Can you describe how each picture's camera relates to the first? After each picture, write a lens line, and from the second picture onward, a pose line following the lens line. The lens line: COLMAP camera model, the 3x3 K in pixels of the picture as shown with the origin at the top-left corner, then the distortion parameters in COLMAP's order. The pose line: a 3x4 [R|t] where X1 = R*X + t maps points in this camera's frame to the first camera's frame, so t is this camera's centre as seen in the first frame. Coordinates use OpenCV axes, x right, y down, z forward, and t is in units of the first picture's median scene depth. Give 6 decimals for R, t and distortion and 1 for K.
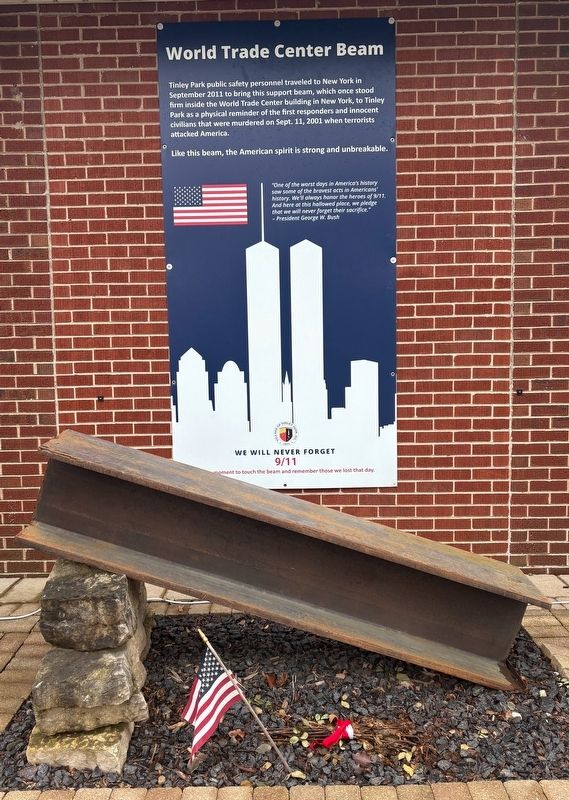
lens RADIAL K [[710.0, 0, 284.5], [0, 710.0, 394.7], [0, 0, 1]] dist [0.035816, -0.013415]
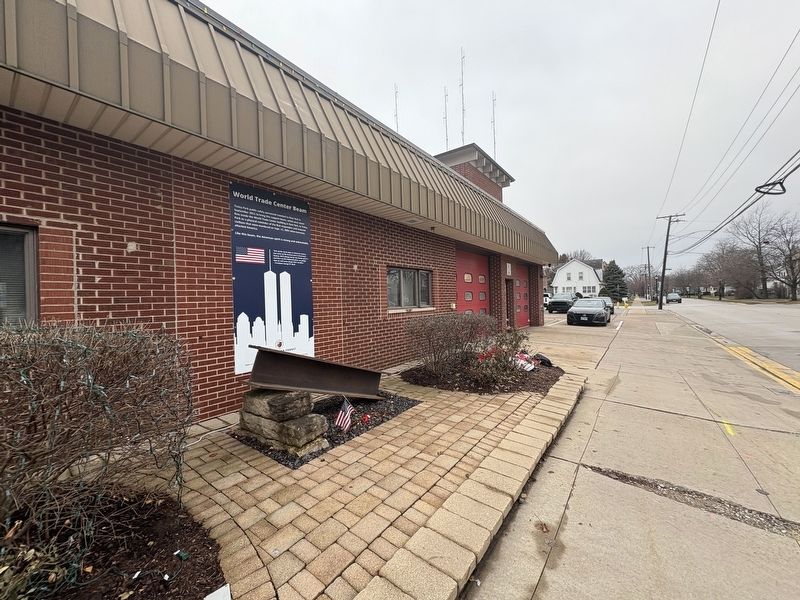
lens RADIAL K [[321.4, 0, 401.0], [0, 321.4, 304.4], [0, 0, 1]] dist [-0.000570, -0.000040]
pose [[0.585634, -0.010069, 0.810513, -0.703823], [0.098000, 0.993467, -0.058468, 0.023614], [-0.804630, 0.113671, 0.582795, -0.064159]]
